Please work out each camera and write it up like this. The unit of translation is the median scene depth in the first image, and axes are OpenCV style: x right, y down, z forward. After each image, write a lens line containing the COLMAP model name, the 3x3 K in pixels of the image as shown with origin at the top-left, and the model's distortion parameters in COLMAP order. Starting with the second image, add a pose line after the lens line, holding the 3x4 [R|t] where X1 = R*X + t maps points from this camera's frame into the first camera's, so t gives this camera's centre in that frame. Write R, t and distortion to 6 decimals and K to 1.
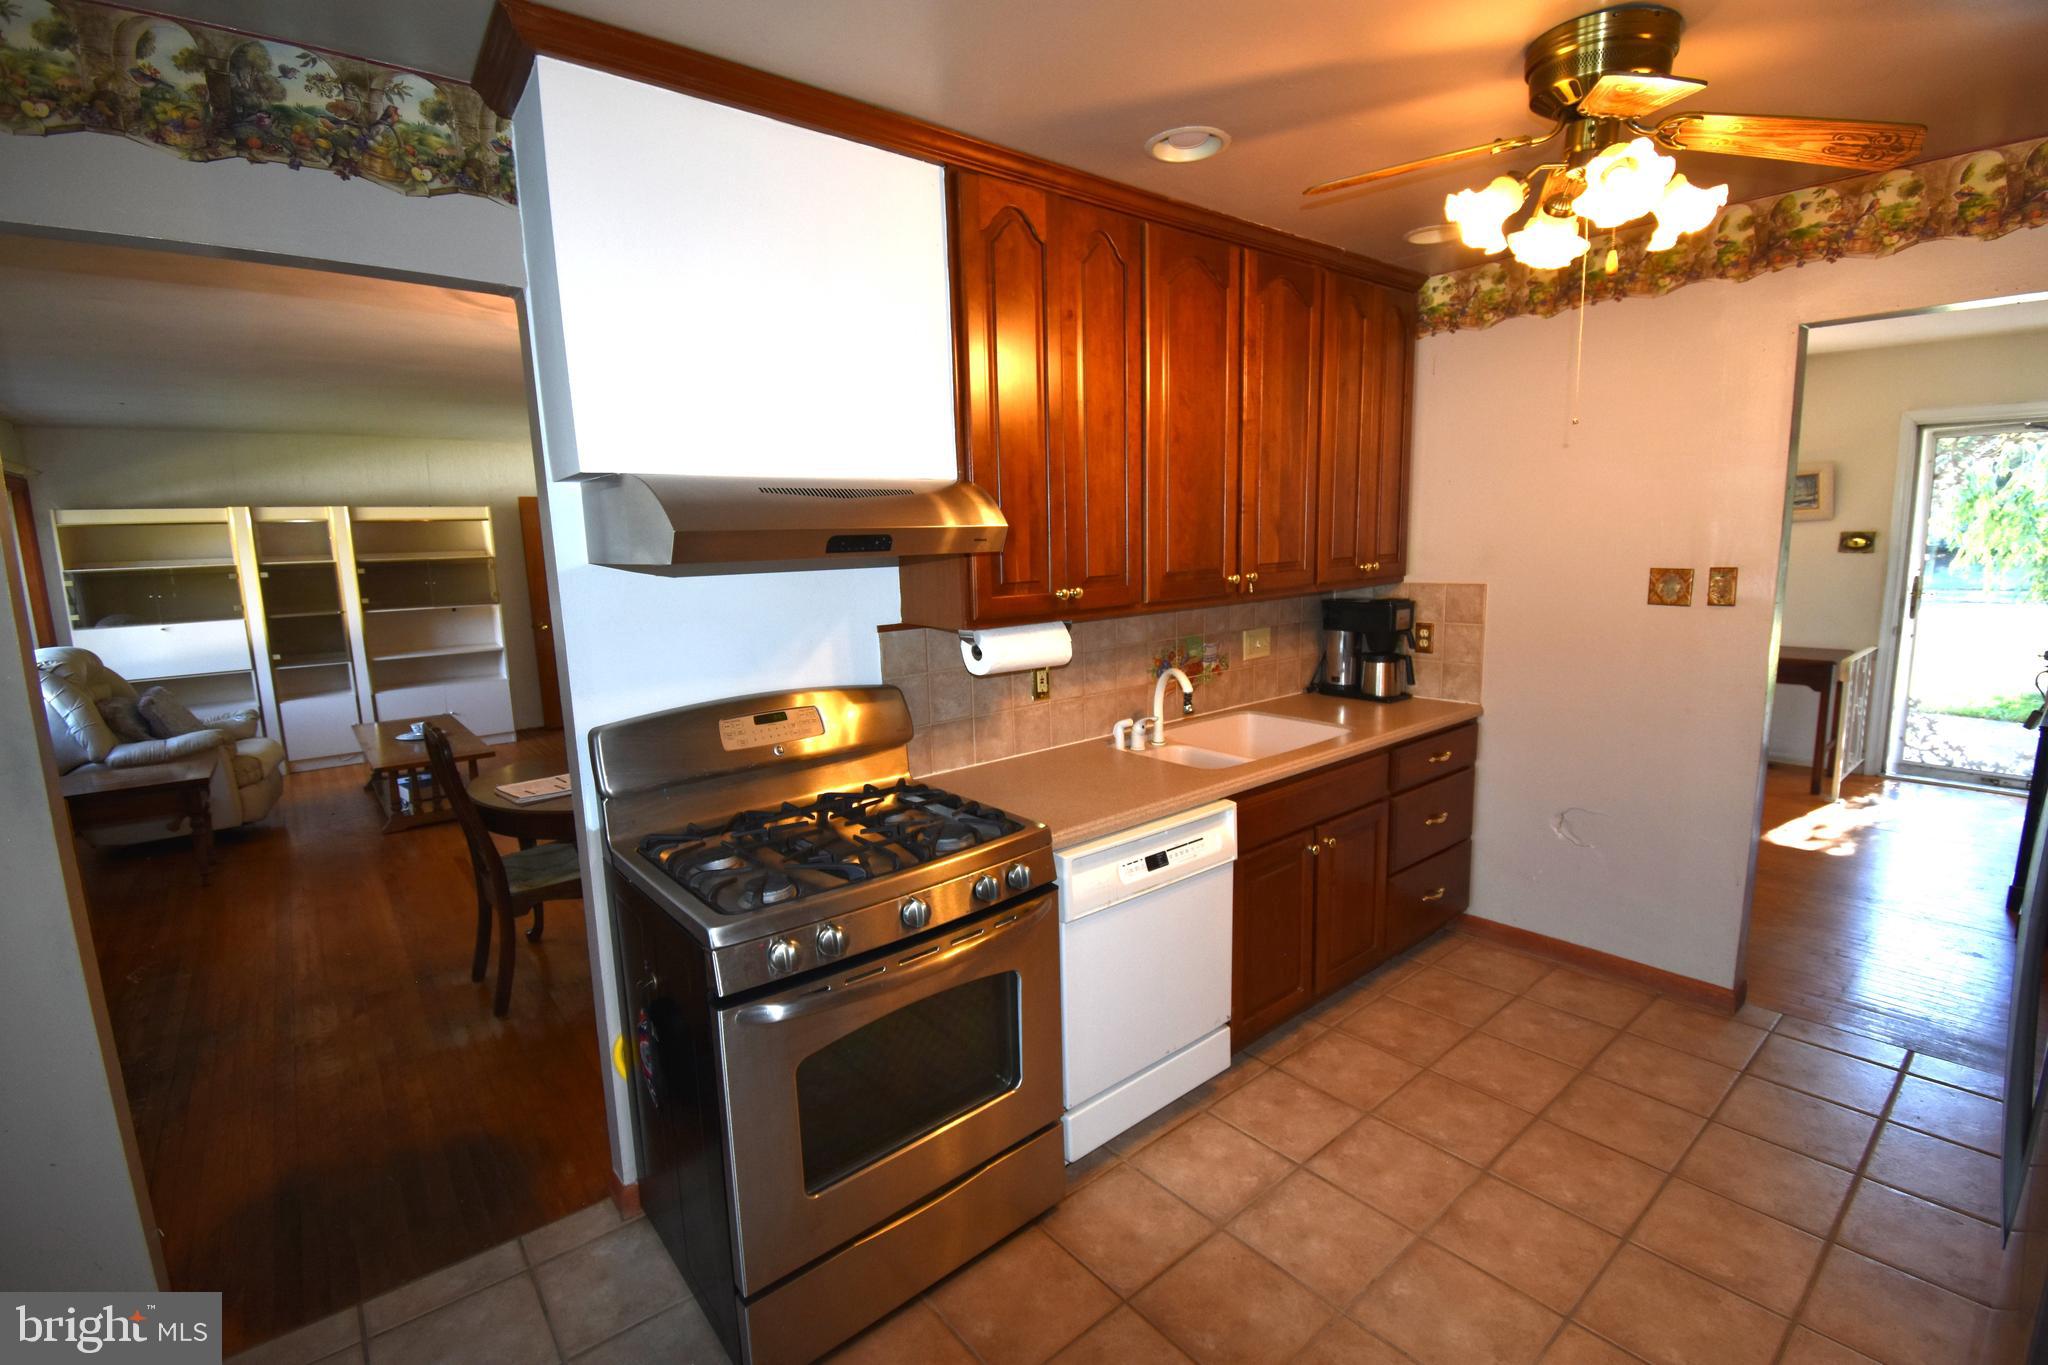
lens RADIAL K [[907.0, 0, 1026.7], [0, 907.0, 677.4], [0, 0, 1]] dist [-0.002608, -0.005892]
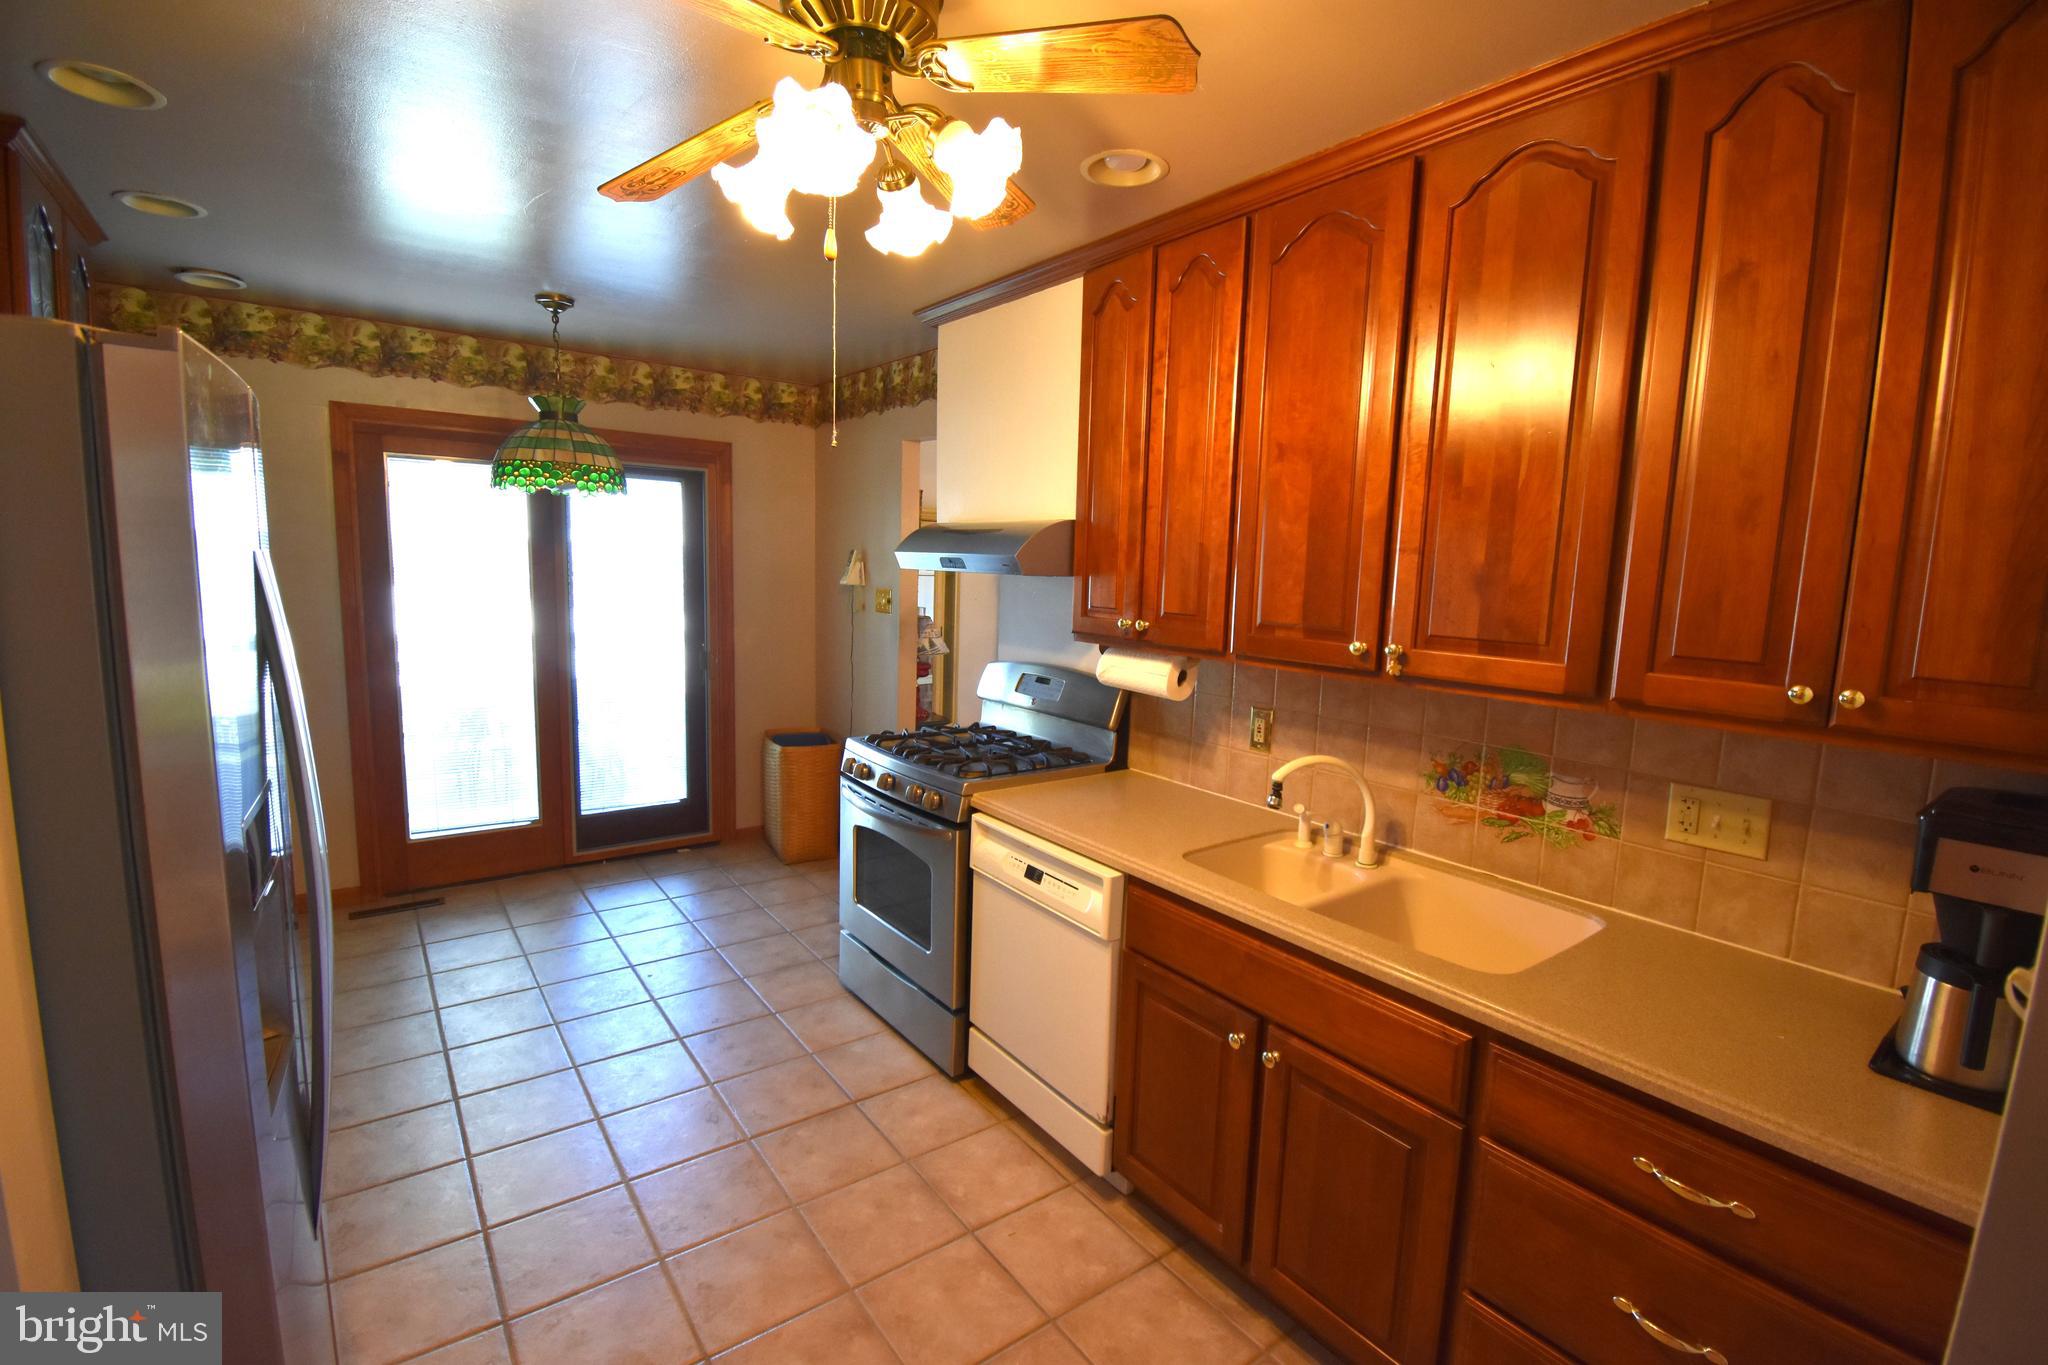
lens RADIAL K [[907.0, 0, 1045.6], [0, 907.0, 676.9], [0, 0, 1]] dist [-0.002608, -0.005892]
pose [[-0.030964, 0.154785, -0.987463, 1.158136], [-0.187738, 0.969452, 0.157849, -0.191760], [0.981731, 0.190272, -0.000959, 0.974449]]
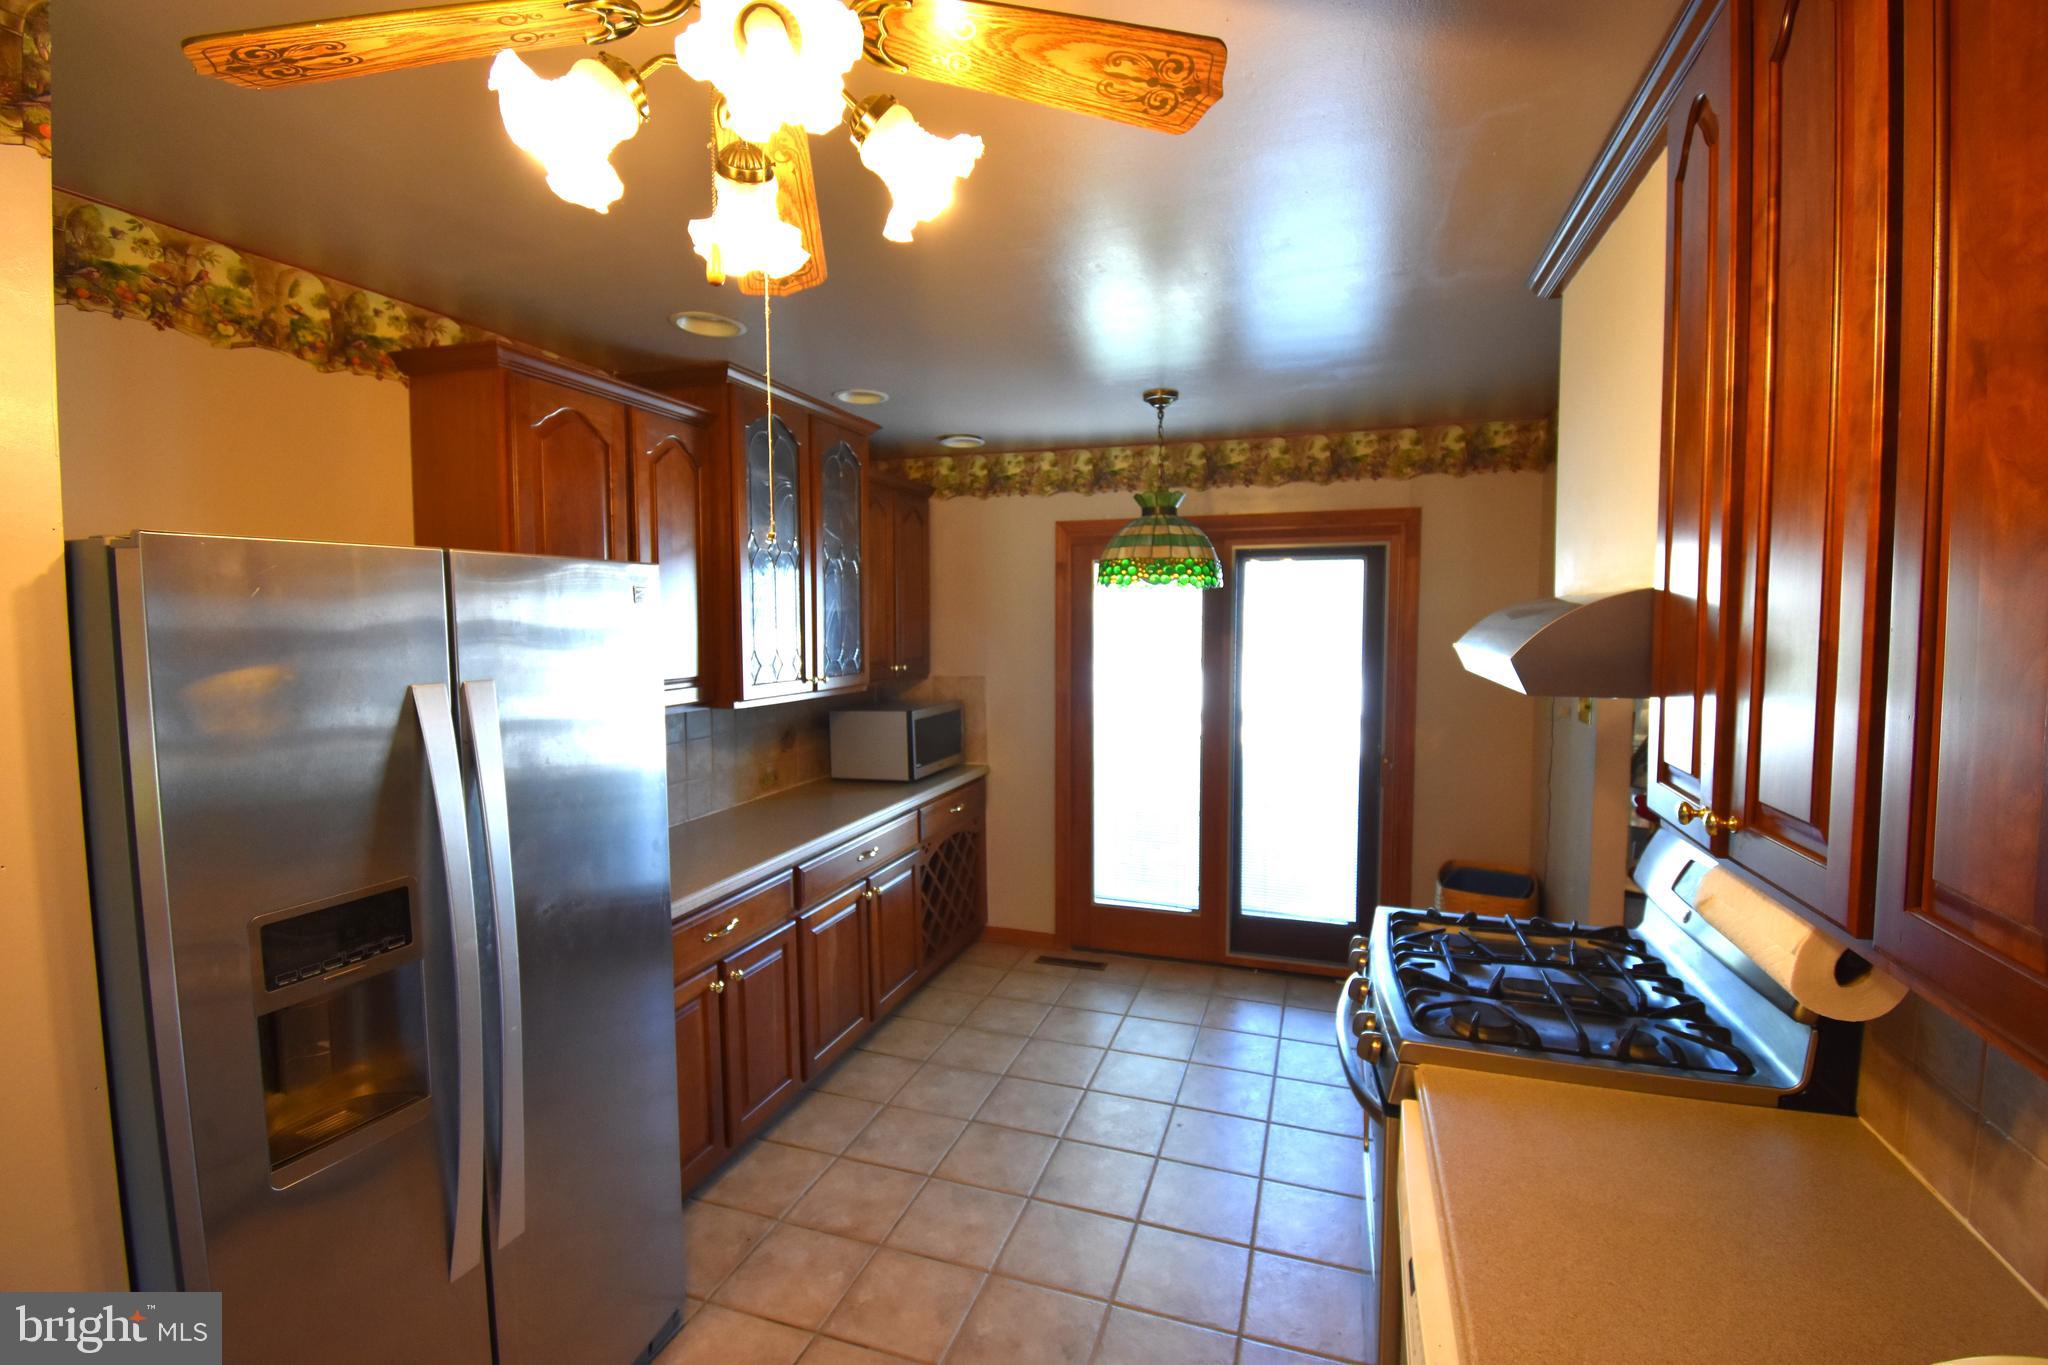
lens RADIAL K [[907.0, 0, 1024.6], [0, 907.0, 679.1], [0, 0, 1]] dist [-0.002608, -0.005892]
pose [[-0.848774, 0.069676, -0.524145, 0.592352], [-0.051884, 0.975521, 0.213696, -0.262684], [0.526204, 0.208574, -0.824382, 1.275770]]
